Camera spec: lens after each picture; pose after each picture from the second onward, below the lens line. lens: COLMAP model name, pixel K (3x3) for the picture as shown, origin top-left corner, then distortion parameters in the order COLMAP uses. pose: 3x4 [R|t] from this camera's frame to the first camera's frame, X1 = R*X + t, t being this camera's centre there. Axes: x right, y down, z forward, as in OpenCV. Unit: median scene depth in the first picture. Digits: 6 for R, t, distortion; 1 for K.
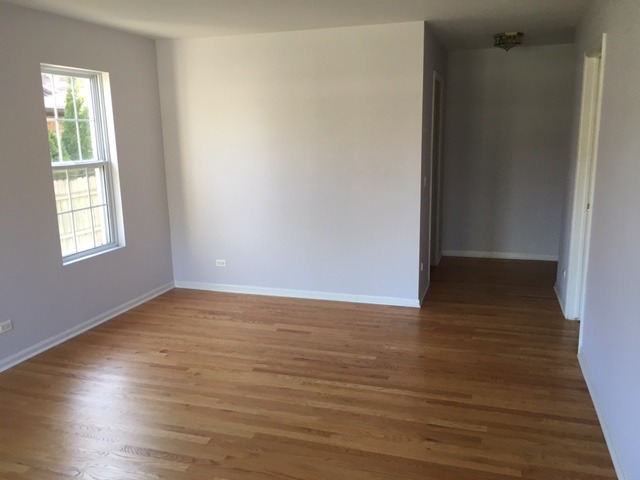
lens RADIAL K [[543.5, 0, 321.3], [0, 543.5, 235.5], [0, 0, 1]] dist [0.065545, -0.088575]
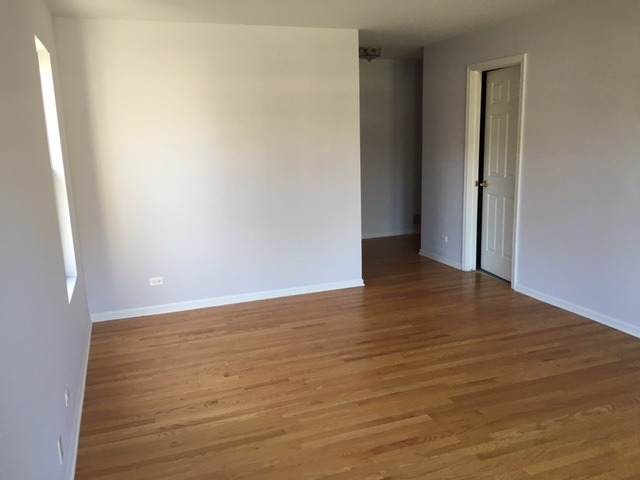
lens RADIAL K [[543.5, 0, 321.3], [0, 543.5, 235.5], [0, 0, 1]] dist [0.065545, -0.088575]
pose [[0.788031, -0.123294, 0.603163, -0.632652], [0.131897, 0.990803, 0.030209, -0.017229], [-0.601340, 0.055750, 0.797046, 0.181180]]
